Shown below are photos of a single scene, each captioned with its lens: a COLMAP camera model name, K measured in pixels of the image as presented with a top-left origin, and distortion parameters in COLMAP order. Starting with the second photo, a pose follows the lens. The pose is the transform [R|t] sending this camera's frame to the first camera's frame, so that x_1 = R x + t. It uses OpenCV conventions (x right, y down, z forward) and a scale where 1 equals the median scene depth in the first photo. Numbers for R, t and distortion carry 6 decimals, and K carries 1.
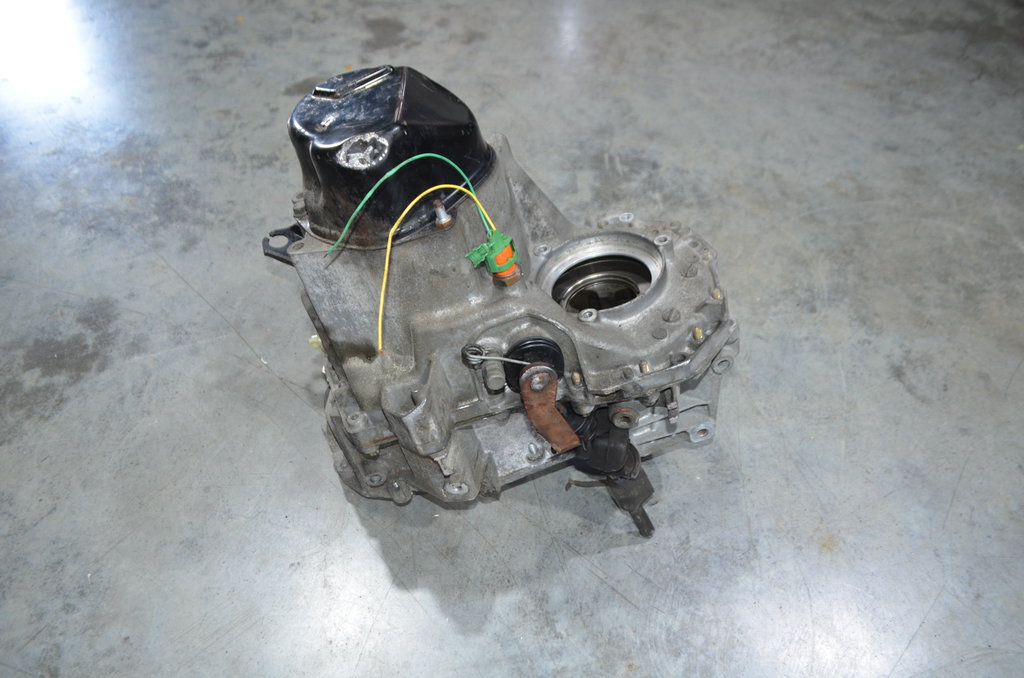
lens RADIAL K [[799.5, 0, 522.0], [0, 799.5, 347.9], [0, 0, 1]] dist [-0.078619, 0.012547]
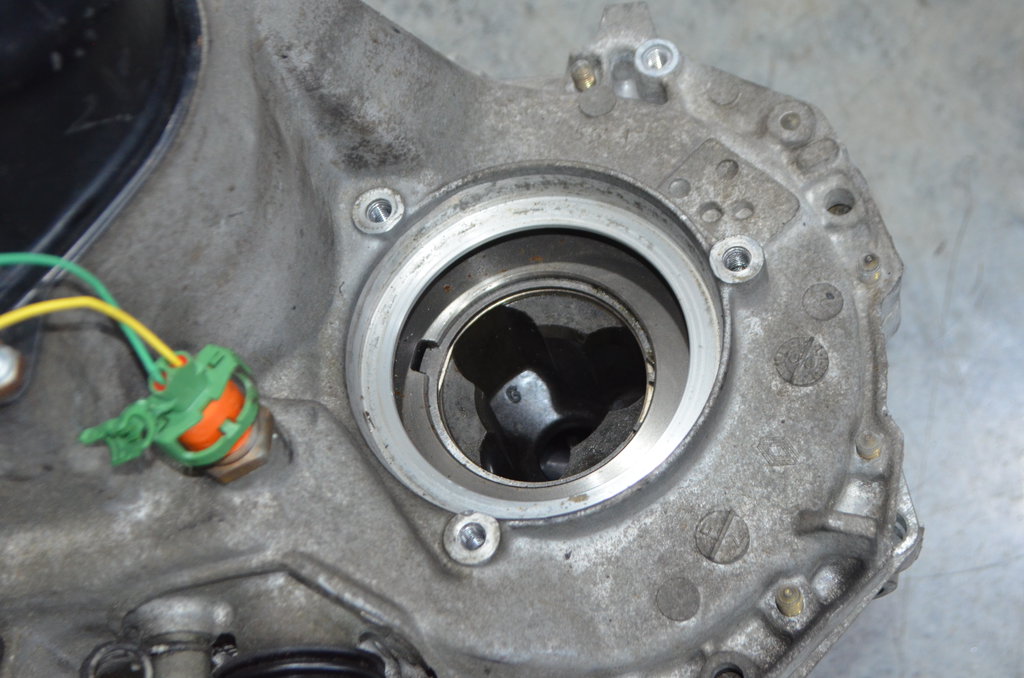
lens RADIAL K [[1789.6, 0, 515.5], [0, 1789.6, 343.6], [0, 0, 1]] dist [0.010853, 0.000000]
pose [[0.997432, 0.068059, 0.022287, 0.062855], [-0.071268, 0.912684, 0.402405, -0.338035], [0.007046, -0.402960, 0.915191, 0.273503]]
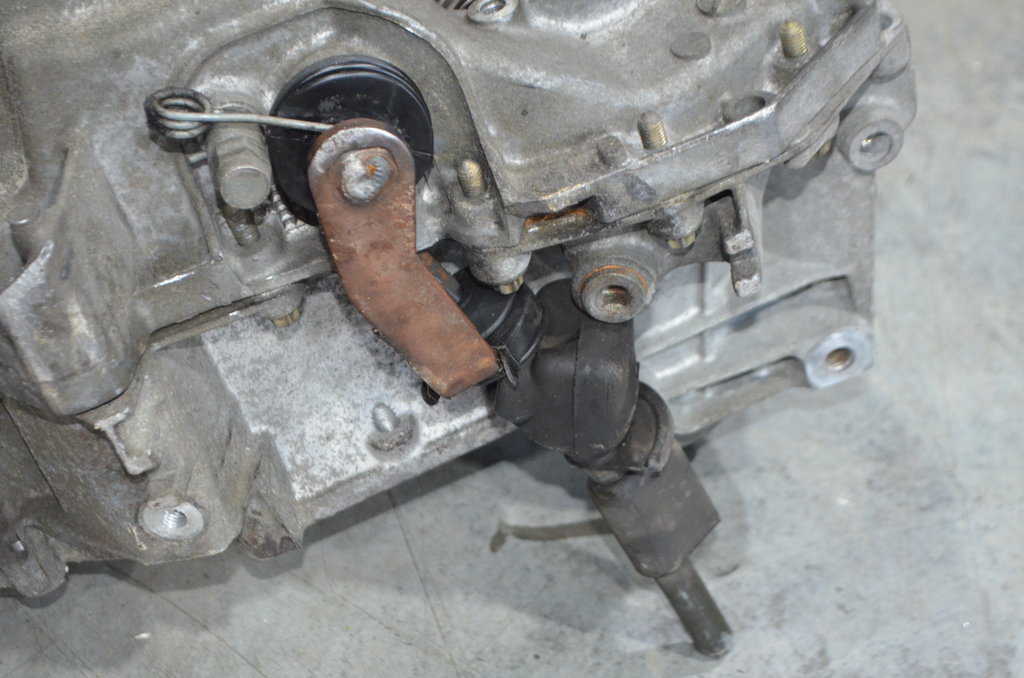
lens RADIAL K [[1933.1, 0, 516.4], [0, 1933.1, 341.9], [0, 0, 1]] dist [0.023655, 0.000000]
pose [[0.997465, -0.061314, 0.036106, 0.041277], [0.062478, 0.997532, -0.032044, 0.113807], [-0.034052, 0.034218, 0.998834, 0.091820]]
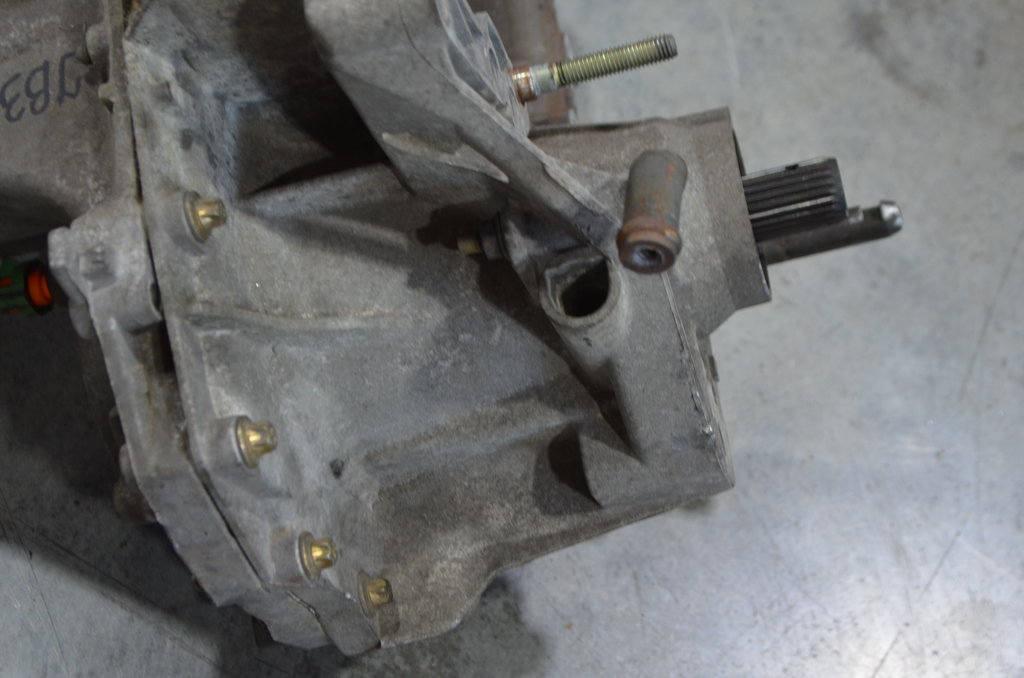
lens RADIAL K [[2002.7, 0, 508.1], [0, 2002.7, 337.0], [0, 0, 1]] dist [0.024447, 0.000000]
pose [[0.981697, -0.104145, 0.159450, 0.134650], [0.076342, 0.982219, 0.171518, -0.005897], [-0.174478, -0.156206, 0.972192, -0.006324]]
